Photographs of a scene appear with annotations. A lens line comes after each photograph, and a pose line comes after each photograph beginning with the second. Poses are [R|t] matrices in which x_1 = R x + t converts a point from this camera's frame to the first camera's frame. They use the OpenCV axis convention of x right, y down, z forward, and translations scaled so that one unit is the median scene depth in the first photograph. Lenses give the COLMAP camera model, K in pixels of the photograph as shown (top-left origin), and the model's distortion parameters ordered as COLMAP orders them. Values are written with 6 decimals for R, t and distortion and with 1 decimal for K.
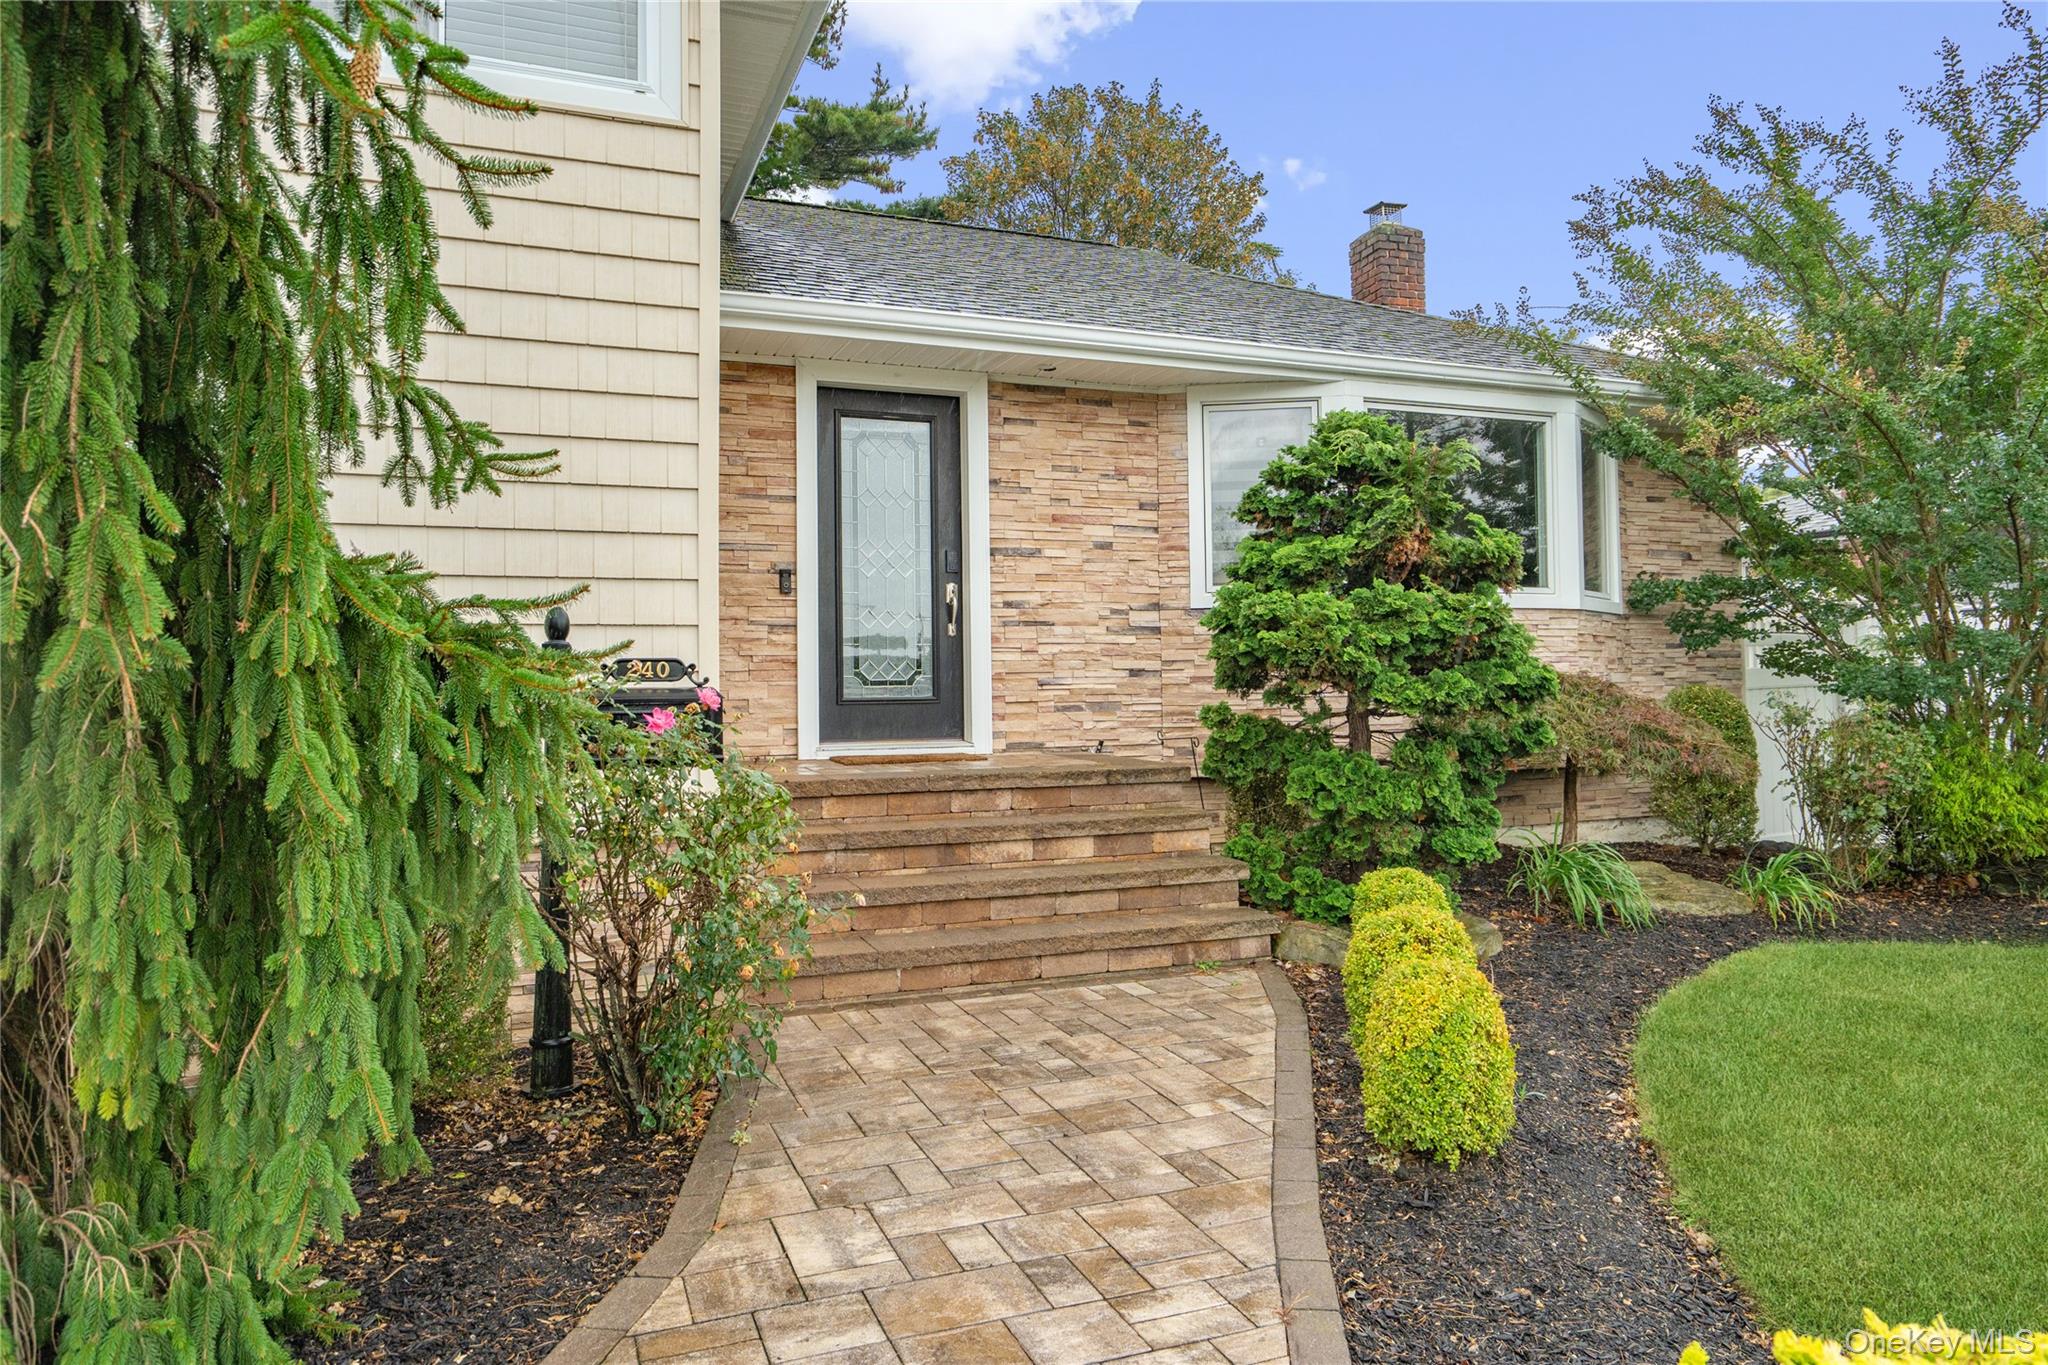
lens RADIAL K [[1340.5, 0, 1042.6], [0, 1340.5, 656.1], [0, 0, 1]] dist [0.003279, 0.013313]
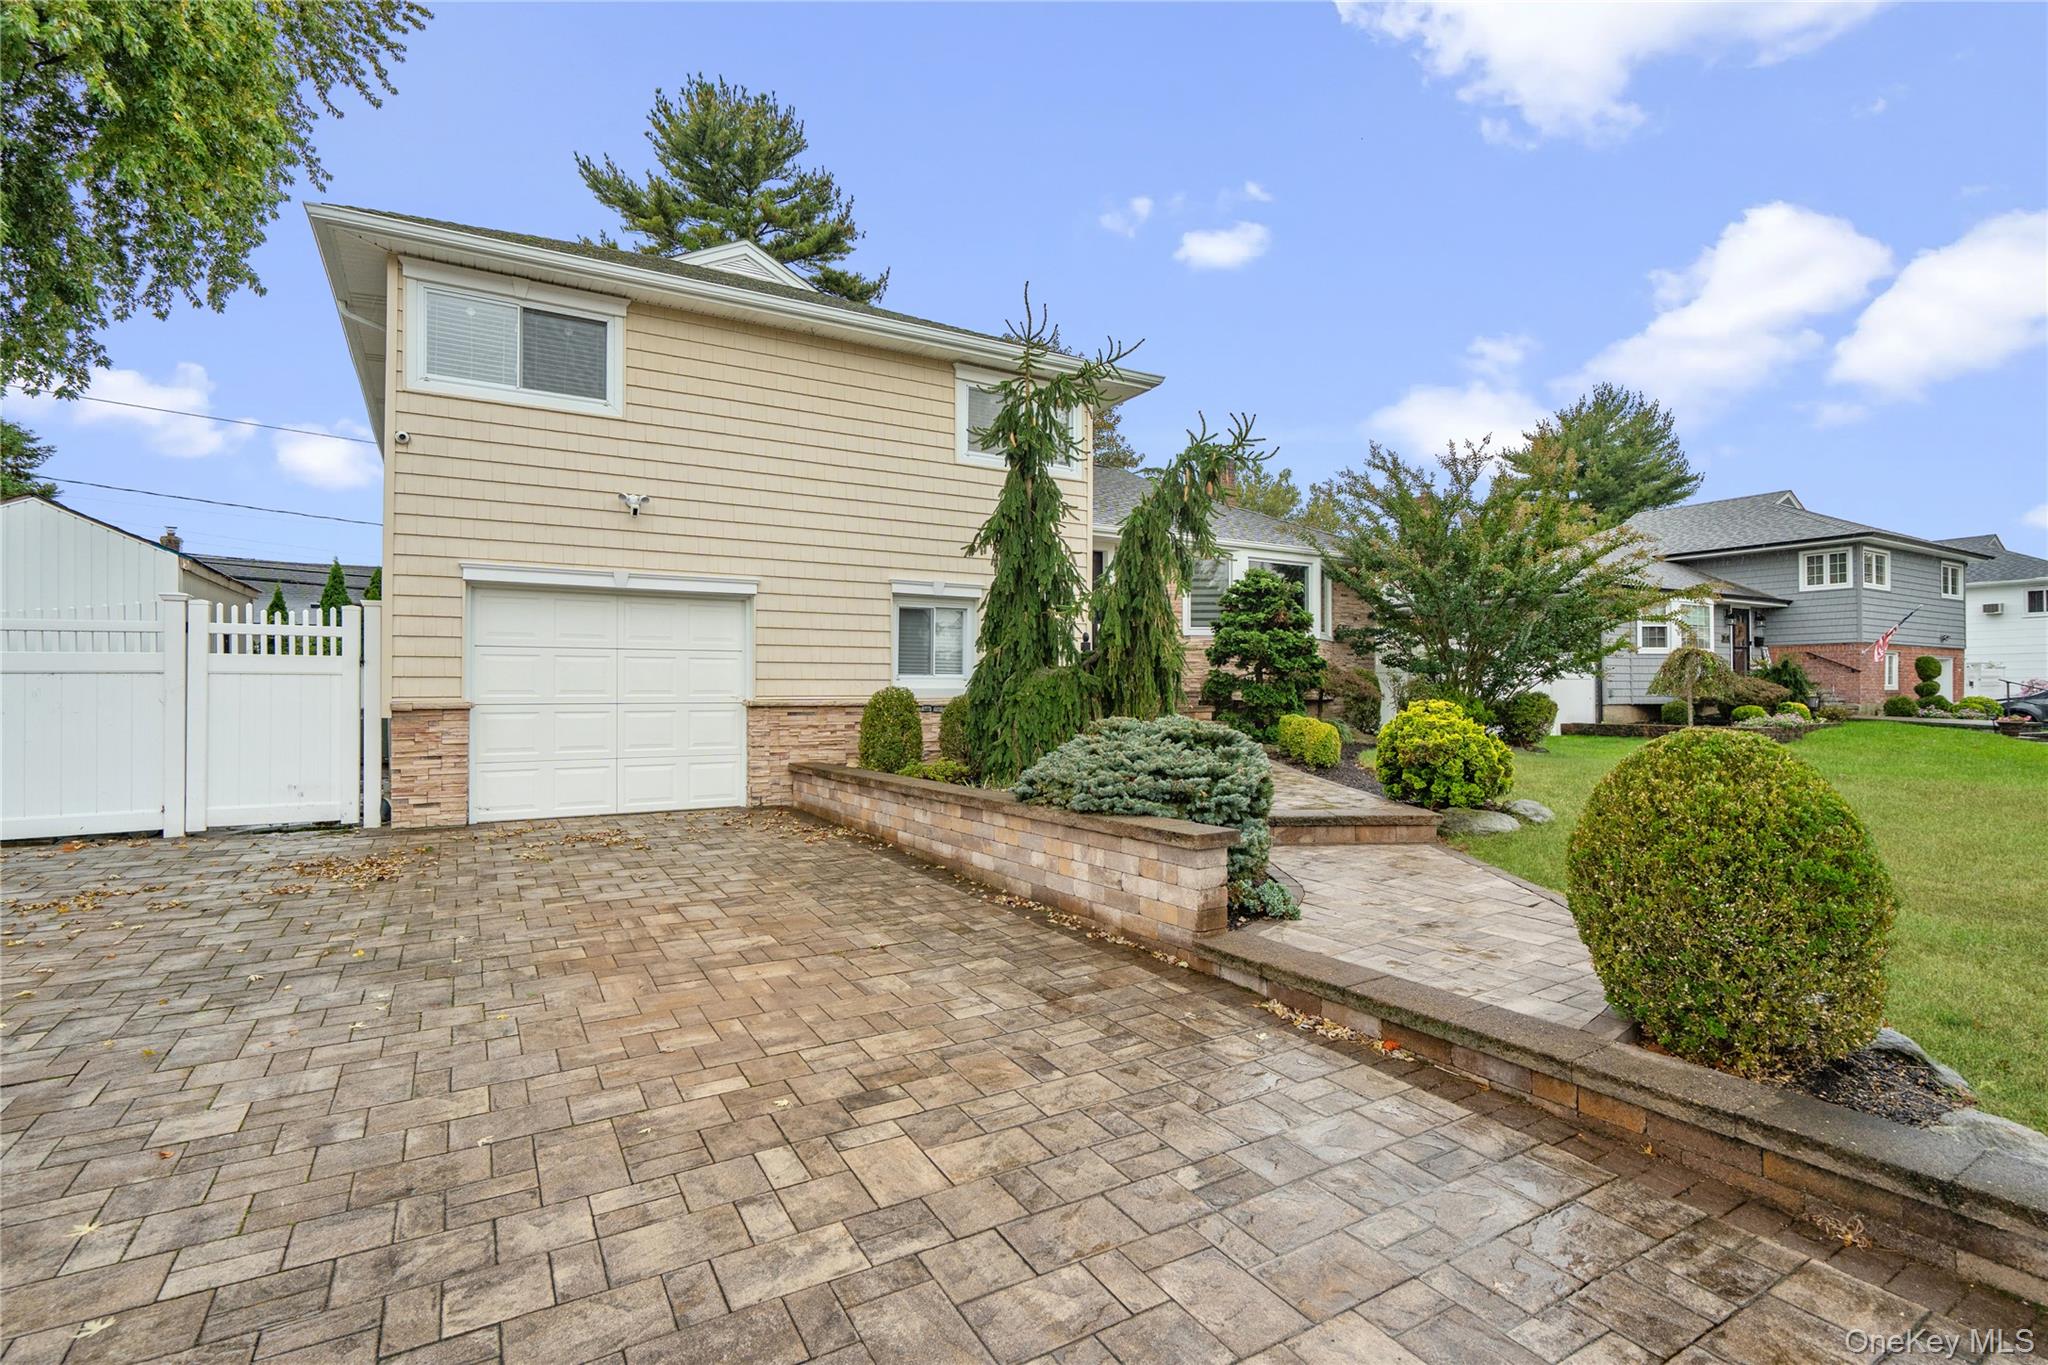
lens RADIAL K [[937.9, 0, 1022.4], [0, 937.9, 682.3], [0, 0, 1]] dist [-0.009050, 0.004160]
pose [[0.988857, 0.016217, 0.147984, -0.485681], [-0.019124, 0.999651, 0.018244, 0.030105], [-0.147636, -0.020871, 0.988821, -0.794408]]
